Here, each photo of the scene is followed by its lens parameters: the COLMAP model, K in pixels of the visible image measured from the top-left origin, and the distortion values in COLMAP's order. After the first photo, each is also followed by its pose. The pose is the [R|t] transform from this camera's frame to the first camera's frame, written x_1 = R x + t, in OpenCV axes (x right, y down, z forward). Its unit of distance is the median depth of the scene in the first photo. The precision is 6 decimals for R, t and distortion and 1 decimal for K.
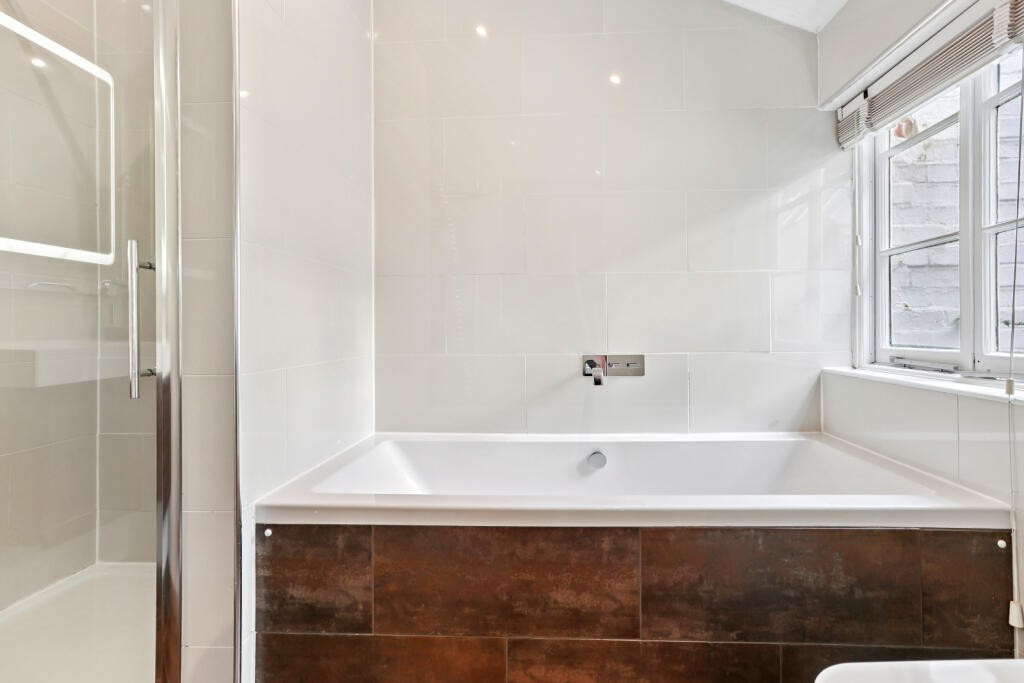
lens RADIAL K [[484.6, 0, 512.0], [0, 484.6, 341.5], [0, 0, 1]] dist [-0.000619, 0.000009]
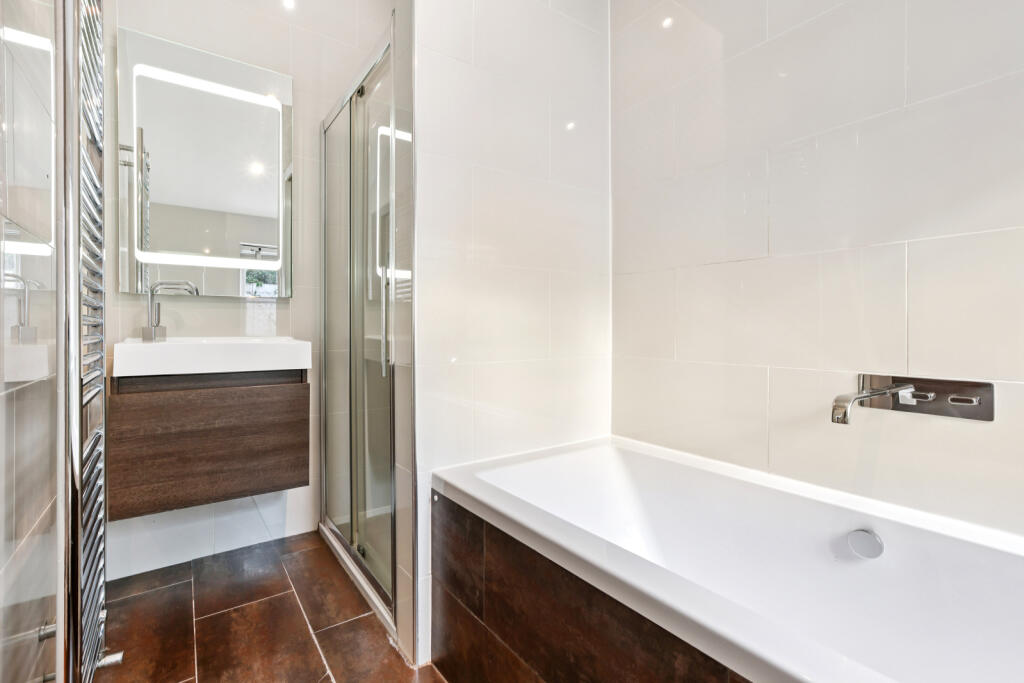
lens RADIAL K [[464.8, 0, 512.6], [0, 464.8, 325.2], [0, 0, 1]] dist [-0.047894, 0.040499]
pose [[0.636717, 0.004949, -0.771082, 0.514646], [-0.020110, 0.999746, -0.010189, -0.031101], [0.770835, 0.021994, 0.636655, 0.406267]]
